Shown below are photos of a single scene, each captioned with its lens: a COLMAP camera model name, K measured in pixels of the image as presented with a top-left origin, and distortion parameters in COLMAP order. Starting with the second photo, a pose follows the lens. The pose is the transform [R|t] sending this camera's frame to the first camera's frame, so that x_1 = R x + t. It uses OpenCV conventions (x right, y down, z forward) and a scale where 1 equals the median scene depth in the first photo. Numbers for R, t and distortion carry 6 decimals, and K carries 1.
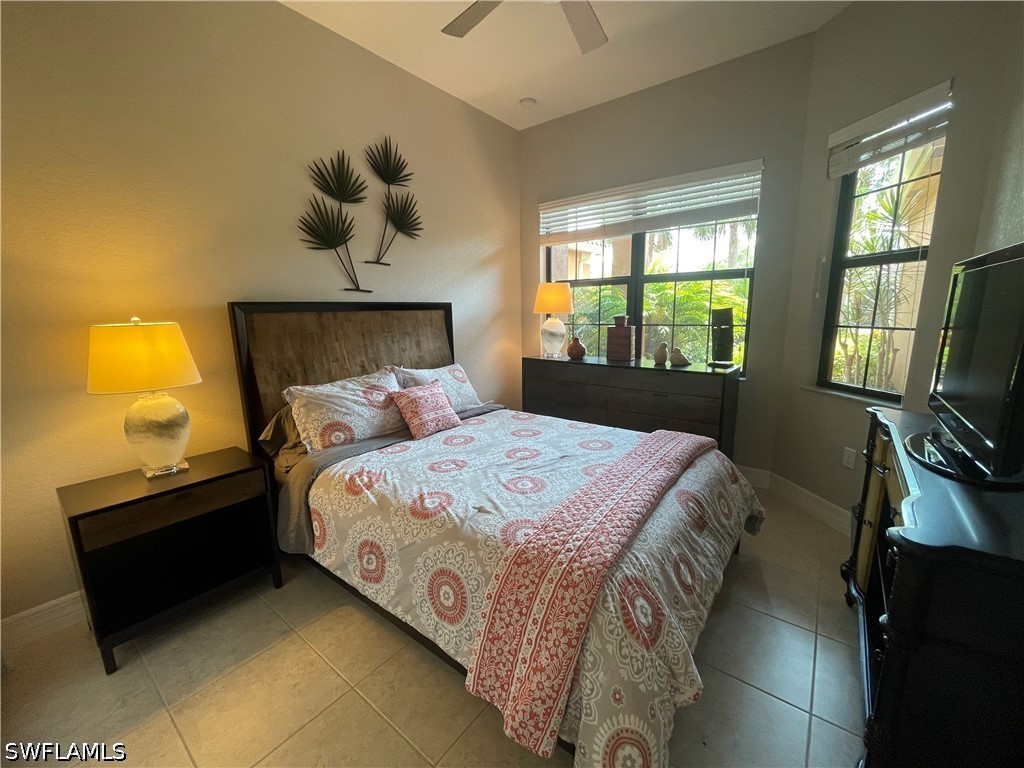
lens RADIAL K [[415.3, 0, 506.5], [0, 415.3, 388.4], [0, 0, 1]] dist [-0.001460, -0.000270]
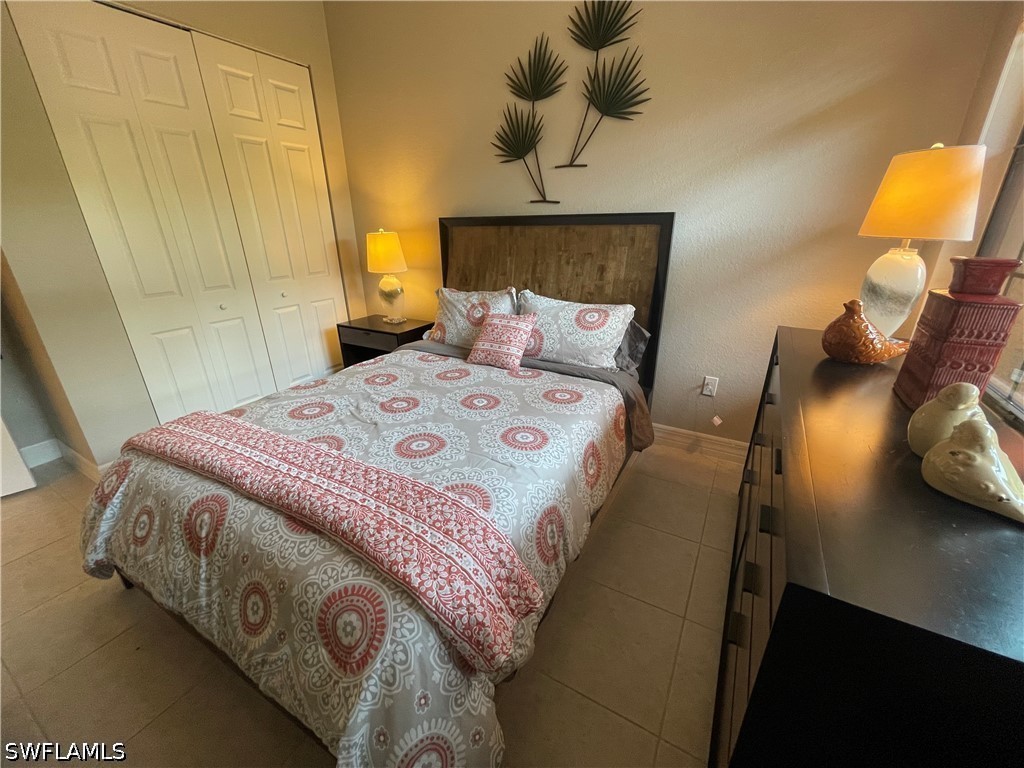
lens RADIAL K [[415.3, 0, 508.0], [0, 415.3, 386.9], [0, 0, 1]] dist [-0.001460, -0.000270]
pose [[0.140378, 0.377638, -0.915250, 0.685847], [-0.174615, 0.919357, 0.352551, -0.179781], [0.974579, 0.110326, 0.194998, 0.836761]]
